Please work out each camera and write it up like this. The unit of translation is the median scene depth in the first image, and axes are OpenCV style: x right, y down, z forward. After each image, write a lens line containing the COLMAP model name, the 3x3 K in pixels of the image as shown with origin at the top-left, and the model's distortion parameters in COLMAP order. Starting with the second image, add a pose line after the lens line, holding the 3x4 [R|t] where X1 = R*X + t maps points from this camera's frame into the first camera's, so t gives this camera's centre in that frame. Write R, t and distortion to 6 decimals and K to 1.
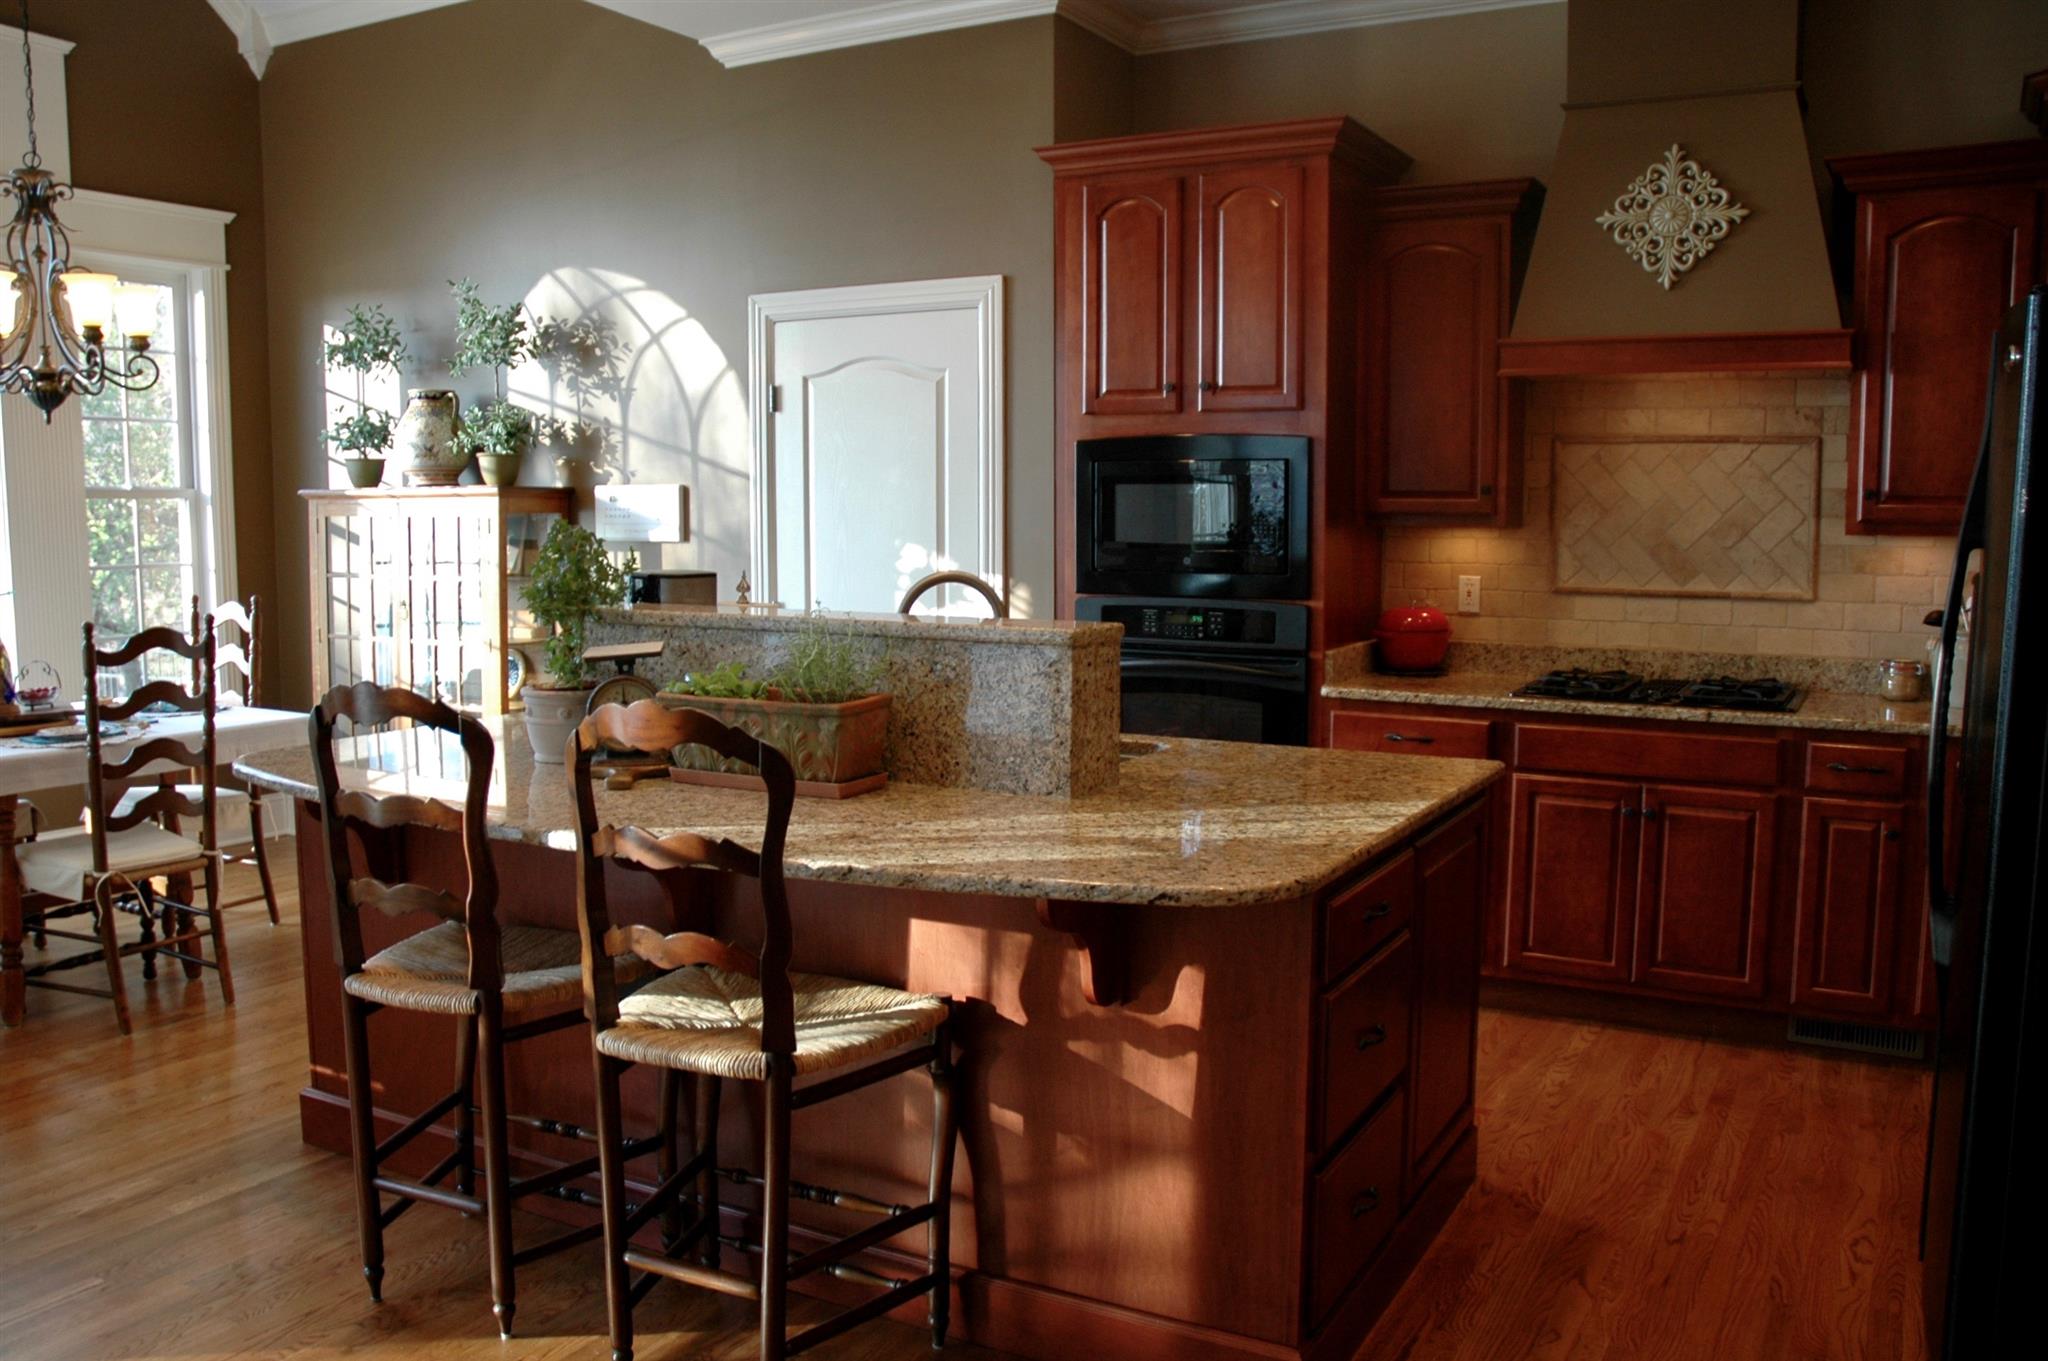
lens RADIAL K [[1692.1, 0, 1015.4], [0, 1692.1, 706.3], [0, 0, 1]] dist [-0.177718, 0.163166]
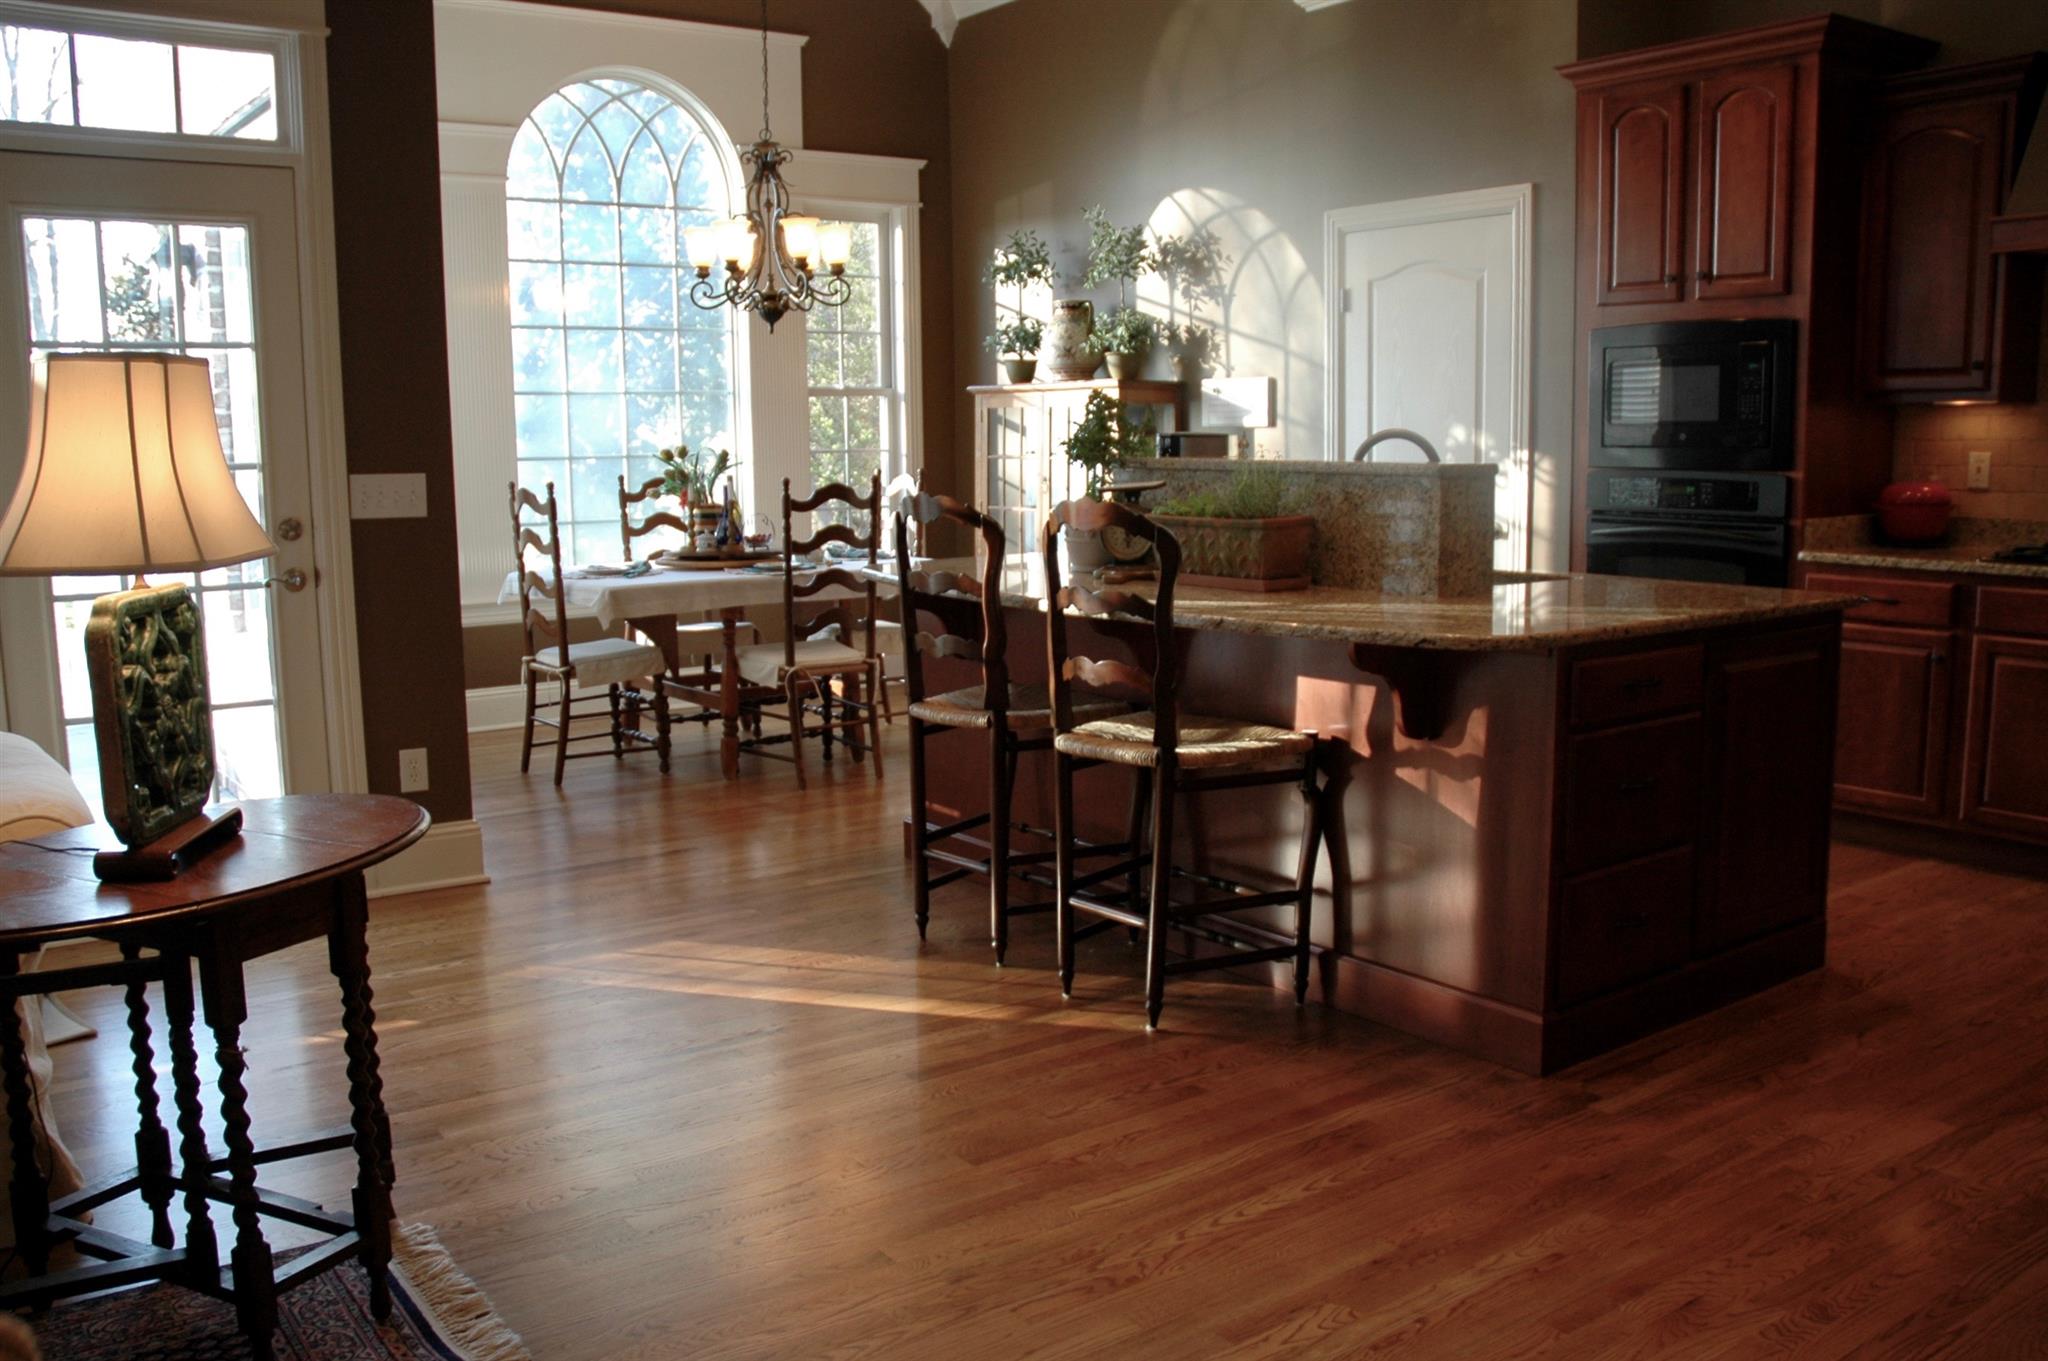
lens RADIAL K [[1692.1, 0, 1015.4], [0, 1692.1, 706.3], [0, 0, 1]] dist [-0.177718, 0.163166]
pose [[0.911394, 0.053836, -0.407998, 0.153247], [-0.034152, 0.997881, 0.055383, 0.045507], [0.410115, -0.036542, 0.911302, -0.167667]]
